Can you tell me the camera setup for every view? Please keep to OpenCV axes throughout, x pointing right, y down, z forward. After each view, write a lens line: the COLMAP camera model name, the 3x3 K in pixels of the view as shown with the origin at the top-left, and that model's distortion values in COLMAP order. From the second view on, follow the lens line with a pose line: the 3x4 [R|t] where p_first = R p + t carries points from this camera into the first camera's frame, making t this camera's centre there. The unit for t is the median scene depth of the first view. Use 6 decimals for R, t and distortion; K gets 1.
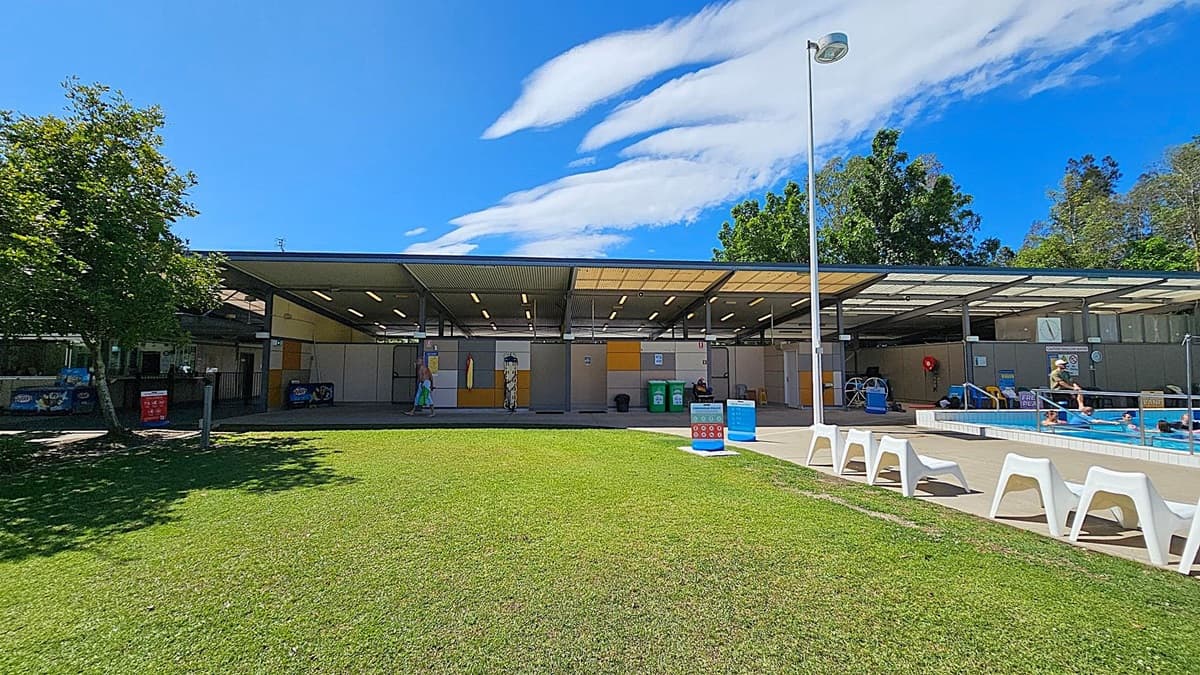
lens RADIAL K [[497.2, 0, 600.9], [0, 497.2, 338.1], [0, 0, 1]] dist [-0.001863, 0.001032]
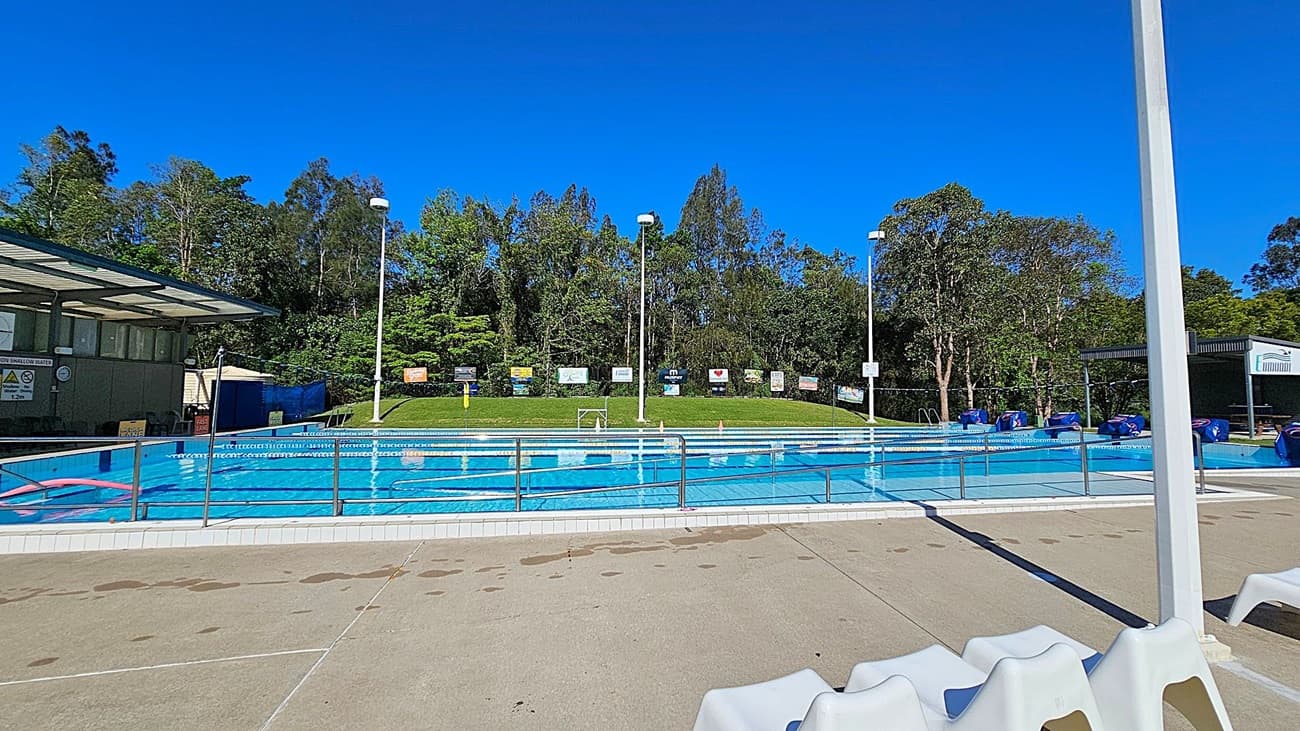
lens RADIAL K [[538.7, 0, 649.6], [0, 538.7, 362.1], [0, 0, 1]] dist [-0.001863, 0.001032]
pose [[-0.048706, 0.060356, 0.996988, 0.167259], [-0.081138, 0.994635, -0.064178, 0.000995], [-0.995512, -0.084019, -0.043548, 0.179549]]
